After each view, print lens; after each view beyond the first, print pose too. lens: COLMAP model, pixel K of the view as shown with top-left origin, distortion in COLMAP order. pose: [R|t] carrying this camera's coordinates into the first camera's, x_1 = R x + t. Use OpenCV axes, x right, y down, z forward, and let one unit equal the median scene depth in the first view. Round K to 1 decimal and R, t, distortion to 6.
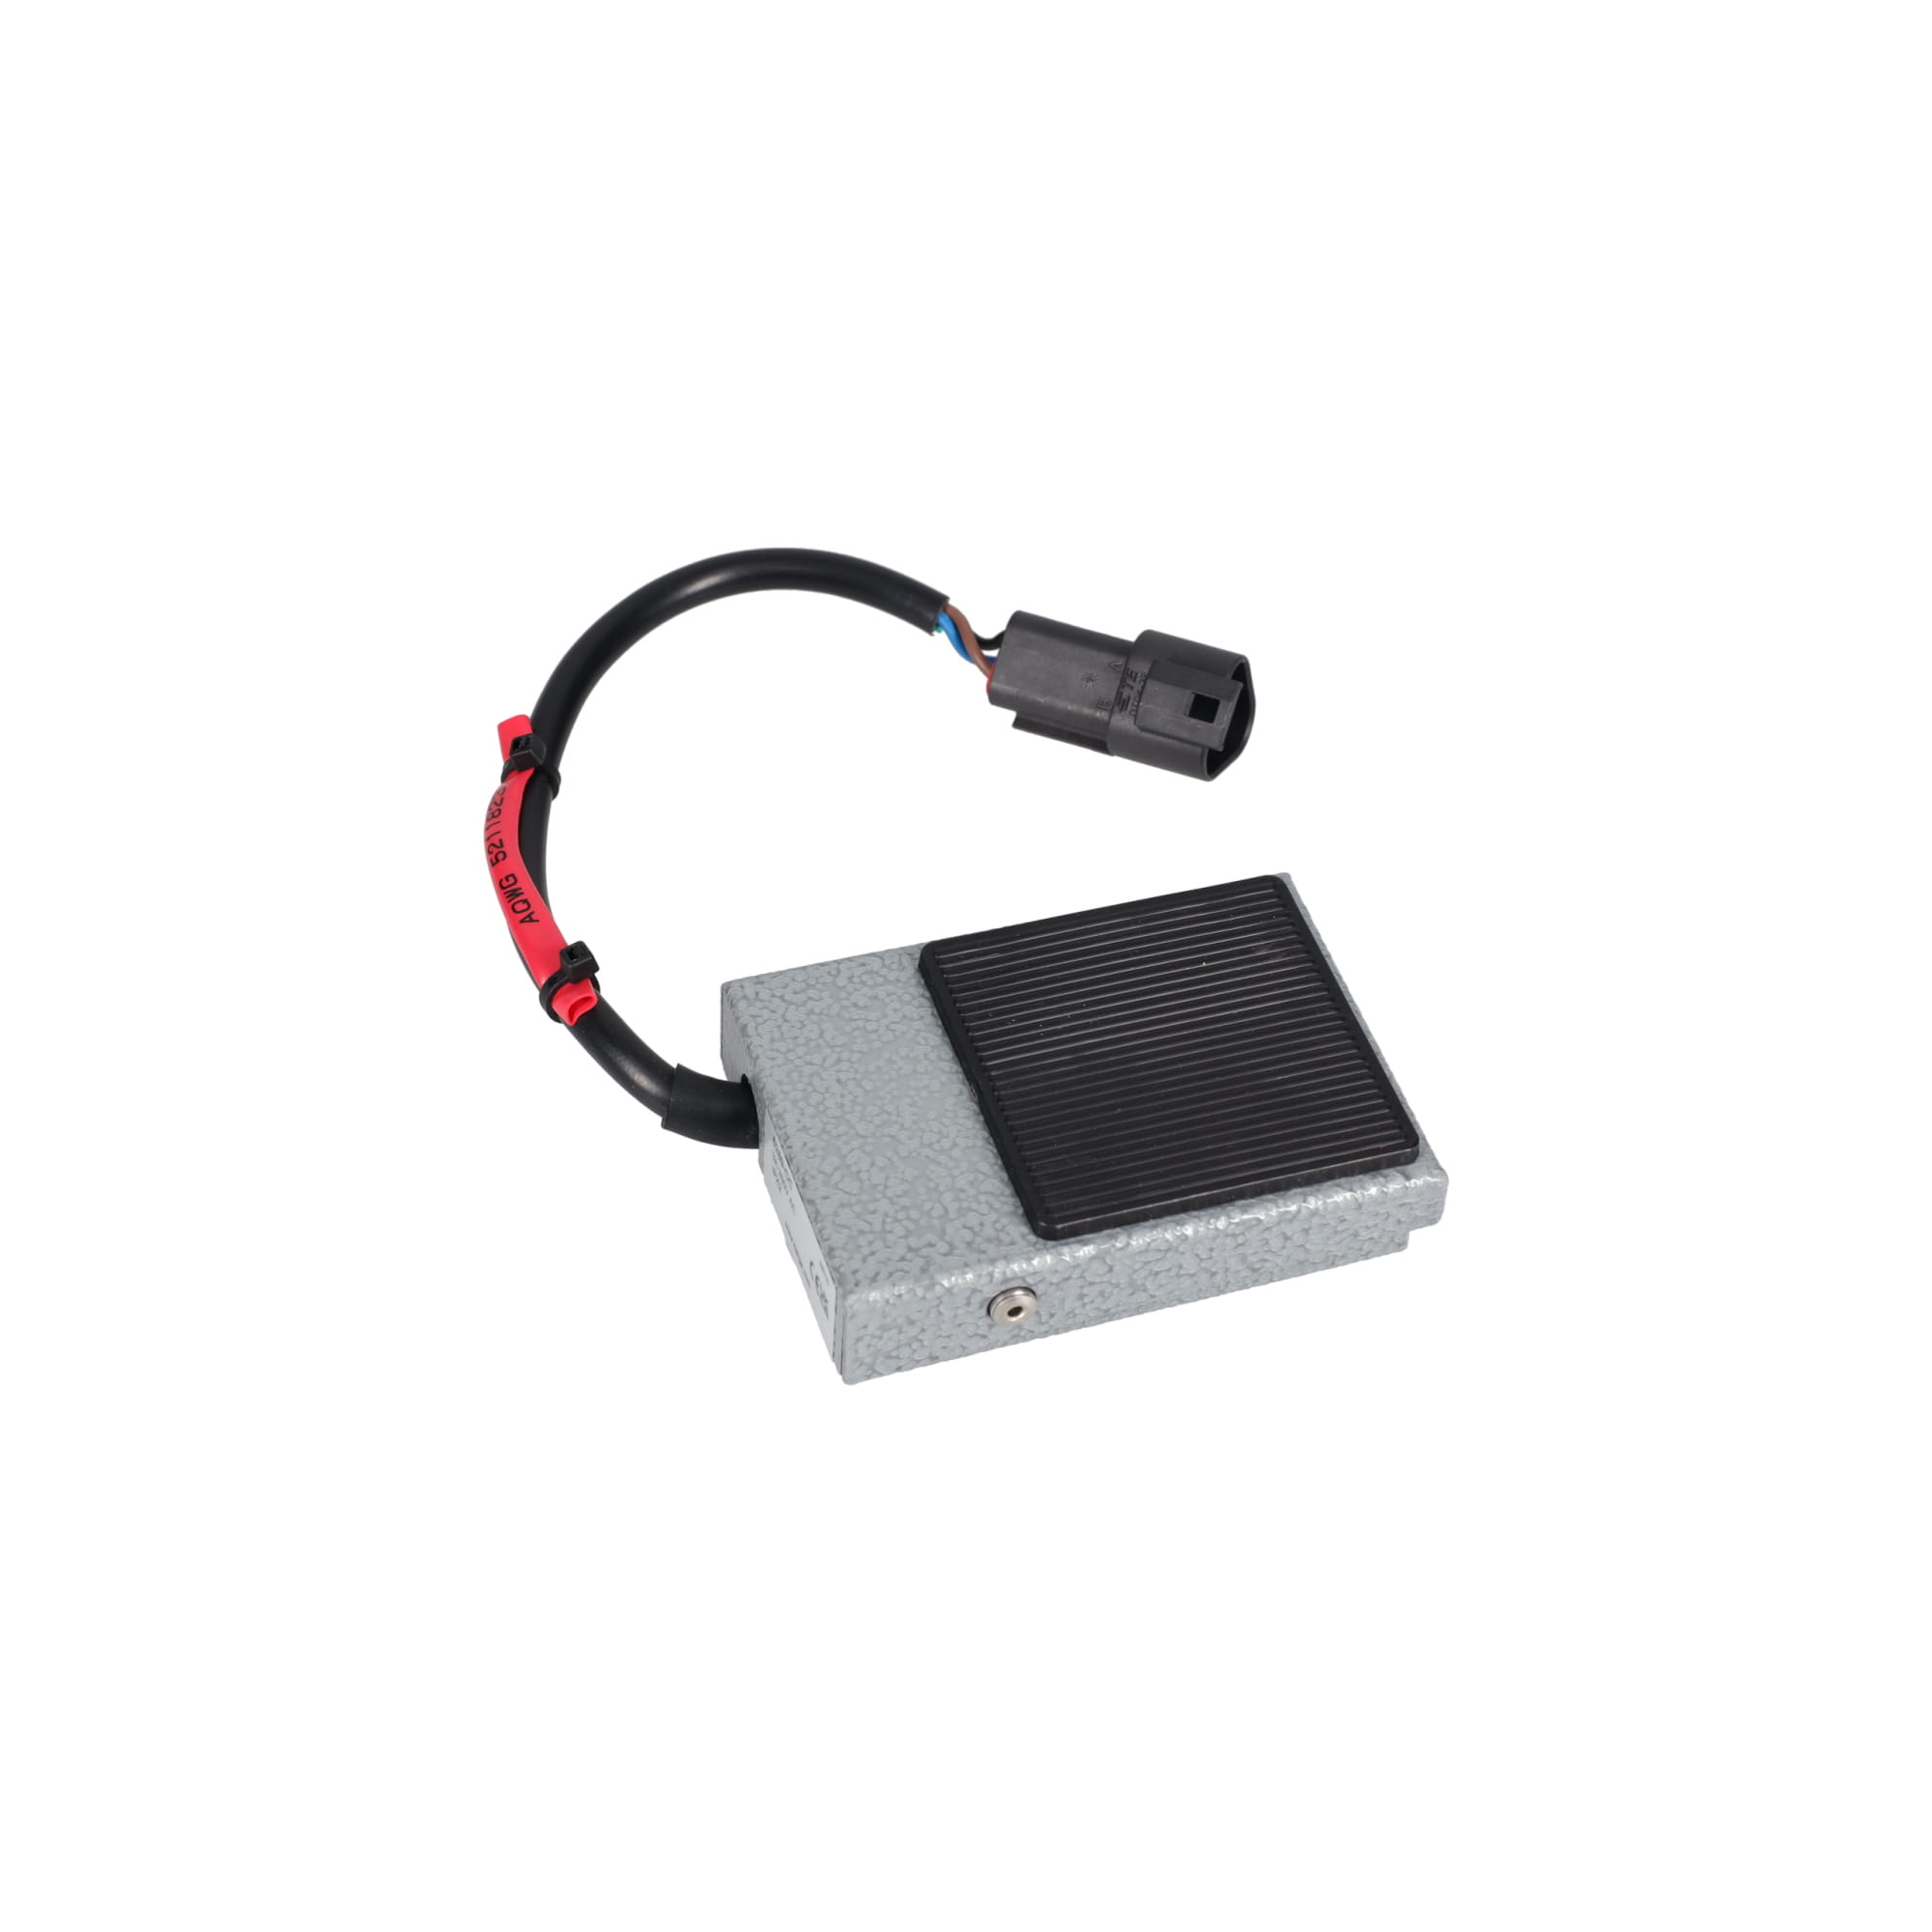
lens RADIAL K [[4316.6, 0, 959.2], [0, 4316.6, 958.0], [0, 0, 1]] dist [0.038720, 0.000000]
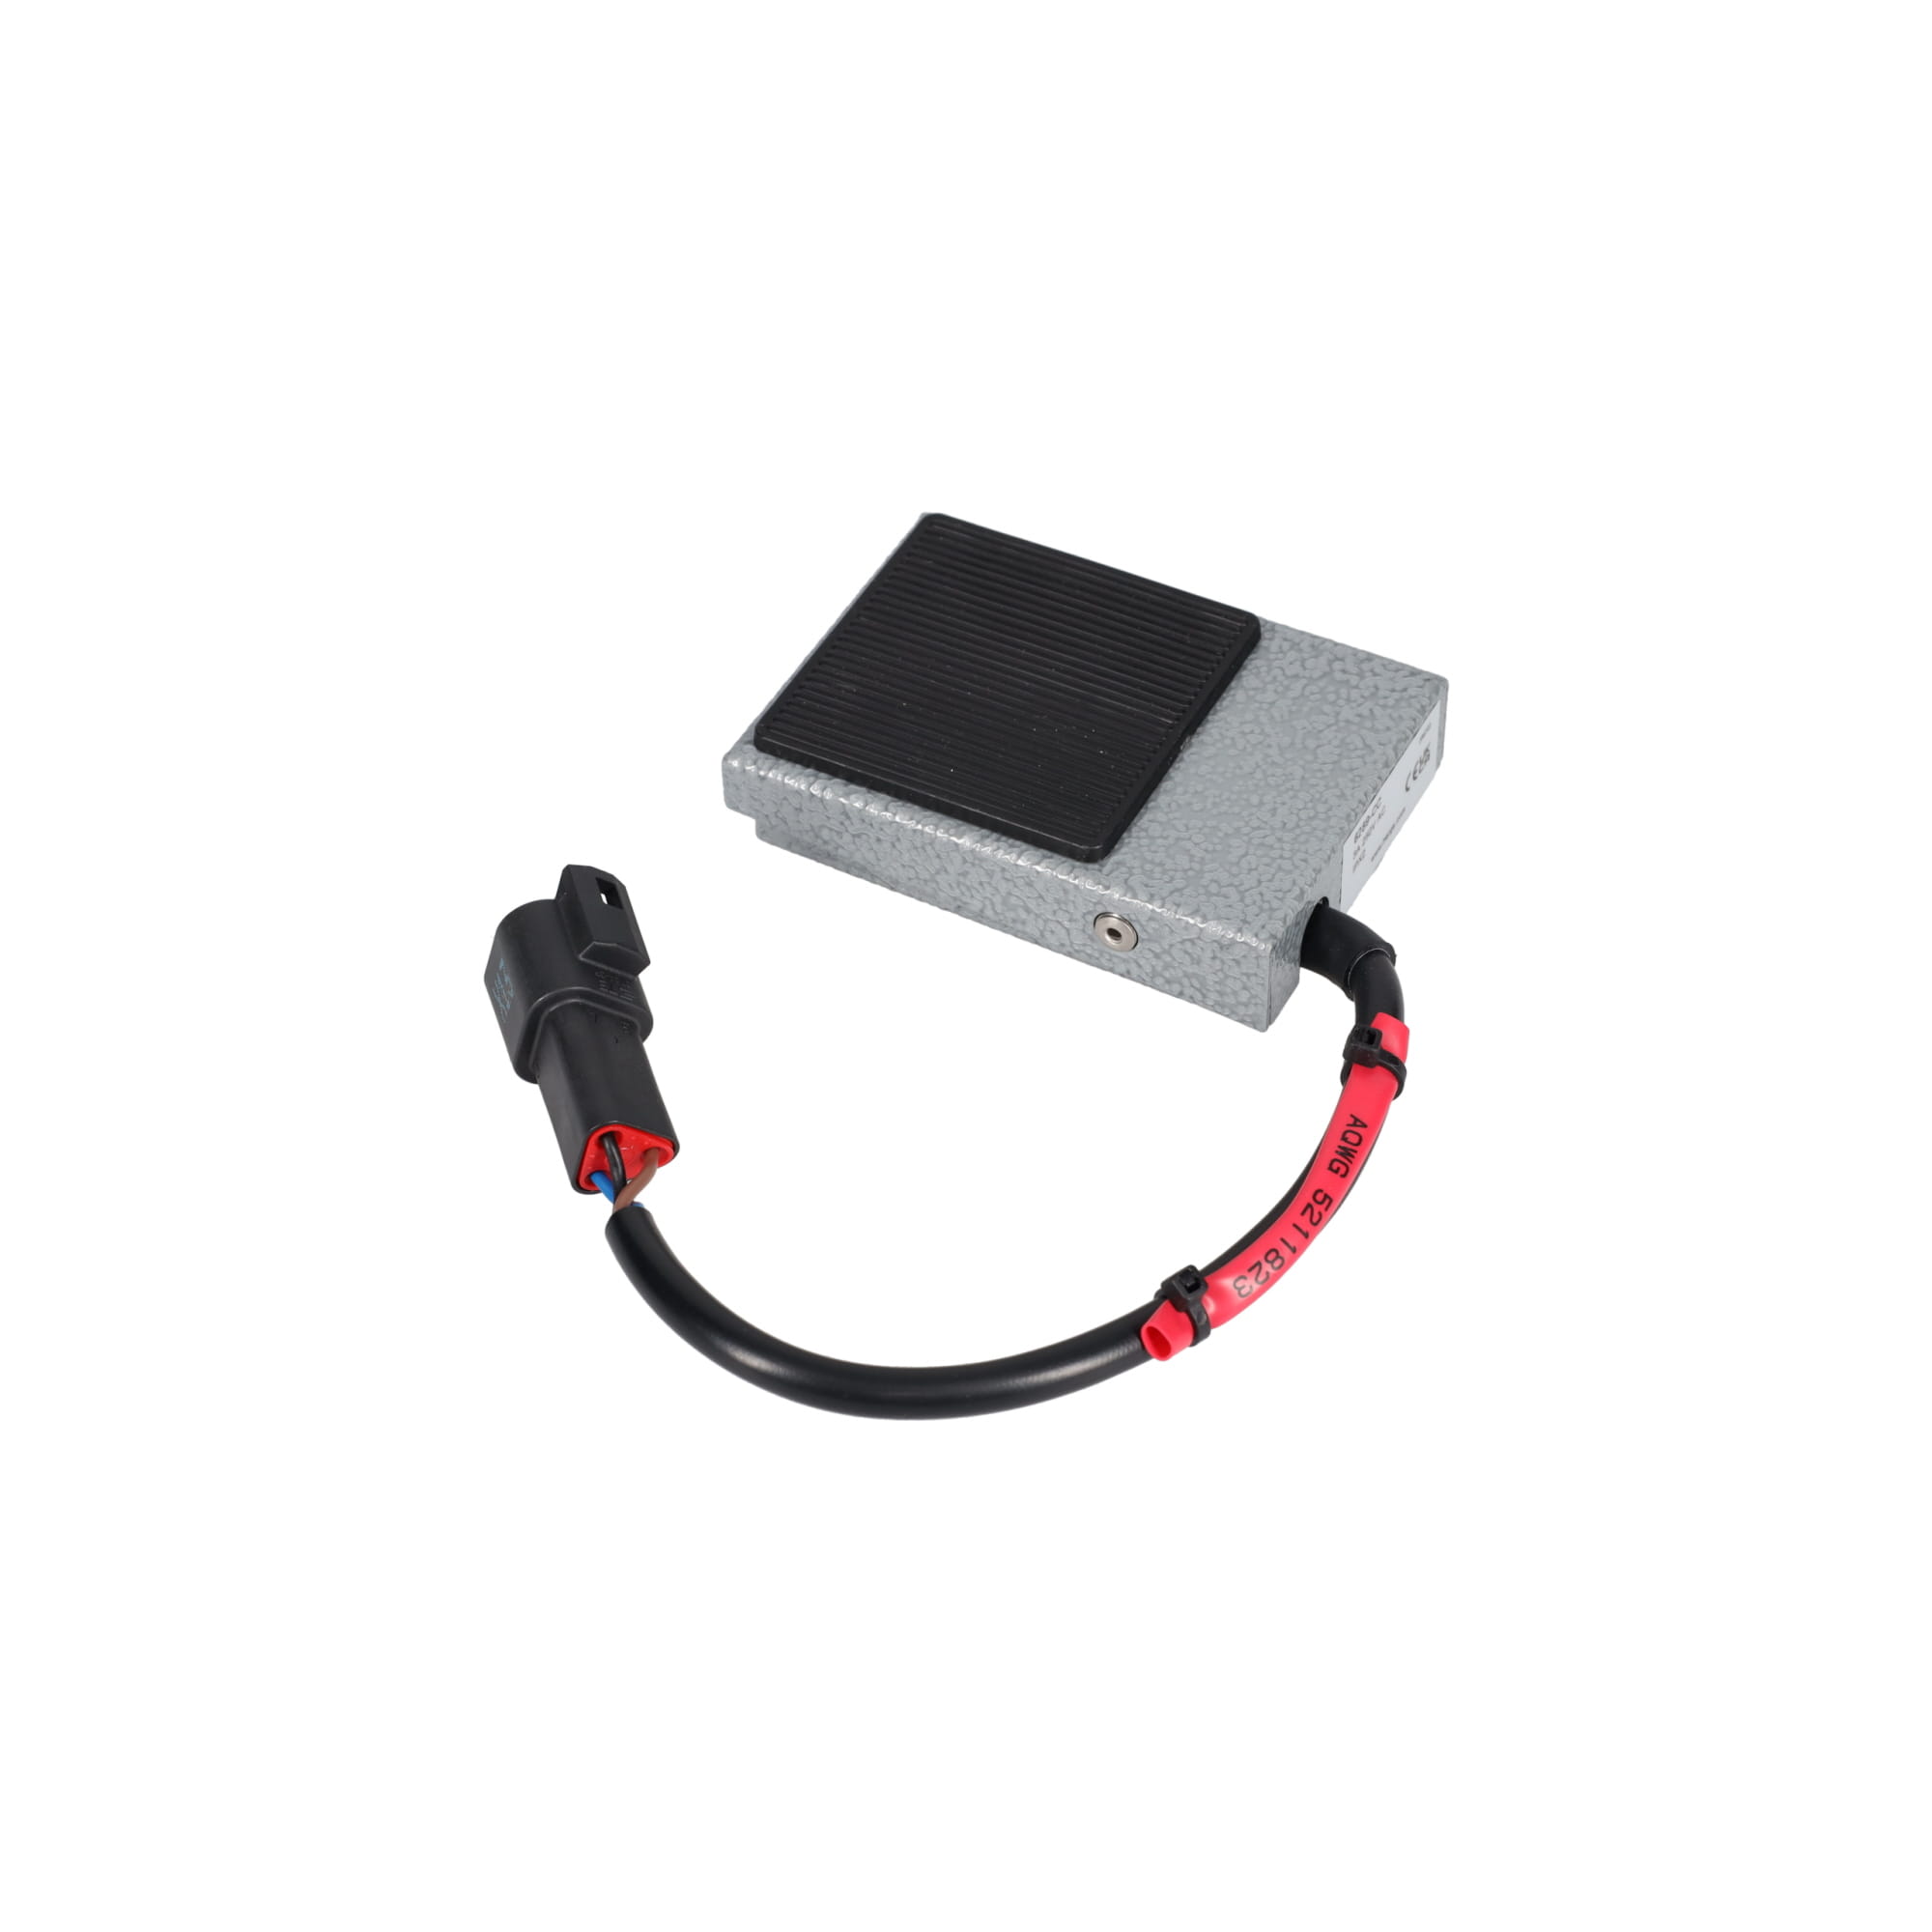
lens RADIAL K [[4316.6, 0, 960.4], [0, 4316.6, 973.1], [0, 0, 1]] dist [0.038720, 0.000000]
pose [[-0.703588, -0.525363, 0.478495, -0.483841], [0.504749, 0.104492, 0.856919, -0.878717], [-0.500193, 0.844437, 0.191657, 0.882256]]
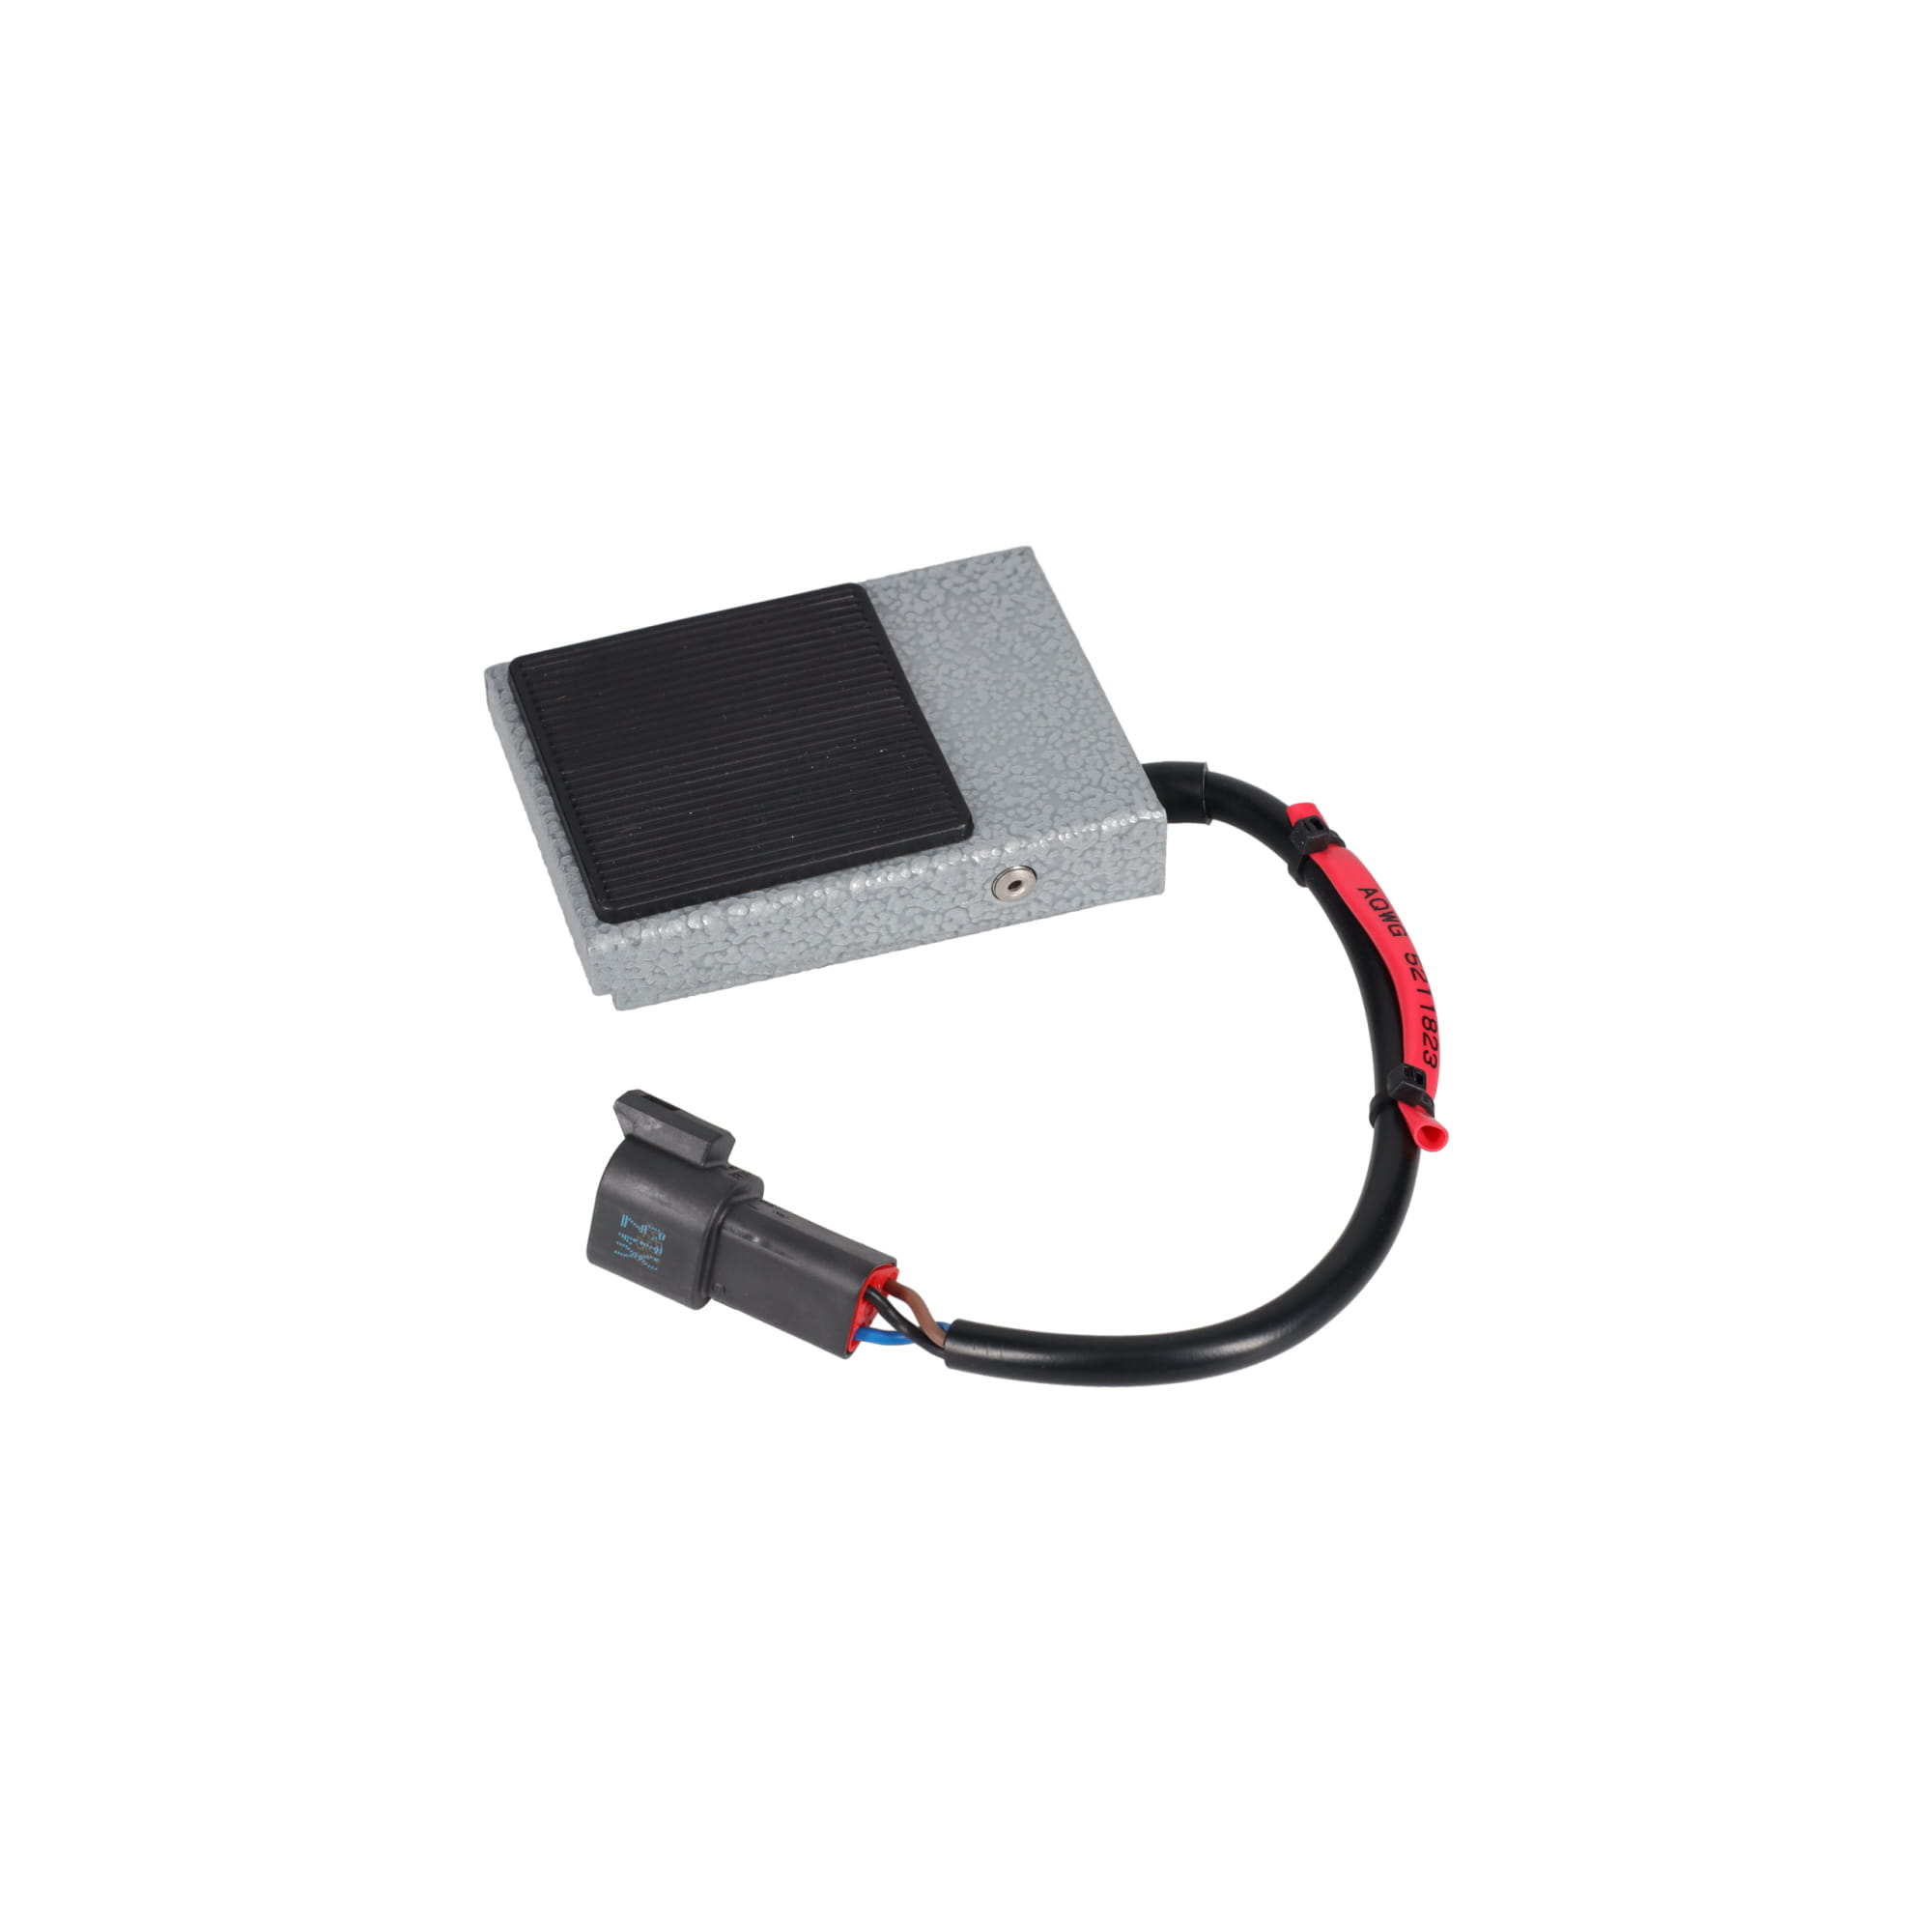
lens RADIAL K [[4316.6, 0, 956.3], [0, 4316.6, 966.9], [0, 0, 1]] dist [0.038720, 0.000000]
pose [[-0.999534, -0.016586, -0.025615, 0.020541], [-0.024812, -0.046937, 0.998590, -1.044075], [-0.017765, 0.998760, 0.046503, 1.021518]]
